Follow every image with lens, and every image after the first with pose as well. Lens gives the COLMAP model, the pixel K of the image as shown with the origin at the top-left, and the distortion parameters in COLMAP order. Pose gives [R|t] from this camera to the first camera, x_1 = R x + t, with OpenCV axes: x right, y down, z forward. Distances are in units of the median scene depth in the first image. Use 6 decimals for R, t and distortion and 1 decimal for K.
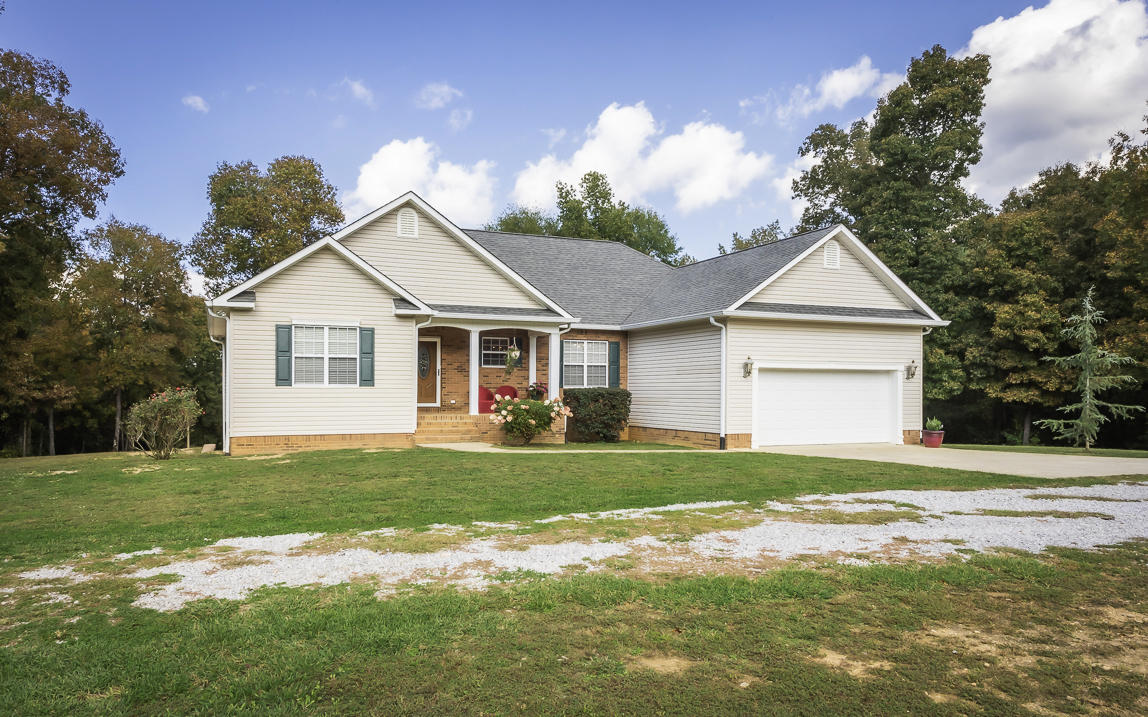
lens RADIAL K [[791.0, 0, 573.9], [0, 791.0, 414.5], [0, 0, 1]] dist [0.024047, -0.000713]
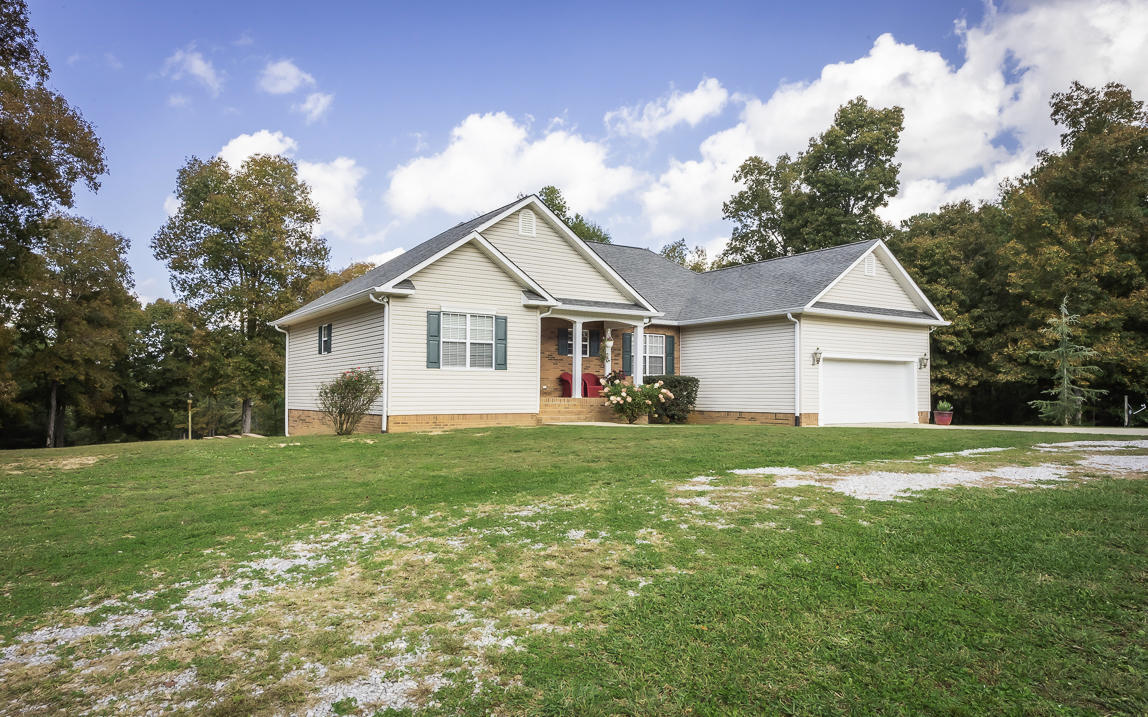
lens RADIAL K [[750.1, 0, 574.0], [0, 750.1, 391.5], [0, 0, 1]] dist [0.026919, 0.000637]
pose [[0.983177, 0.001455, 0.182651, -0.311777], [0.004948, 0.999389, -0.034594, 0.026958], [-0.182590, 0.034916, 0.982569, -0.027112]]
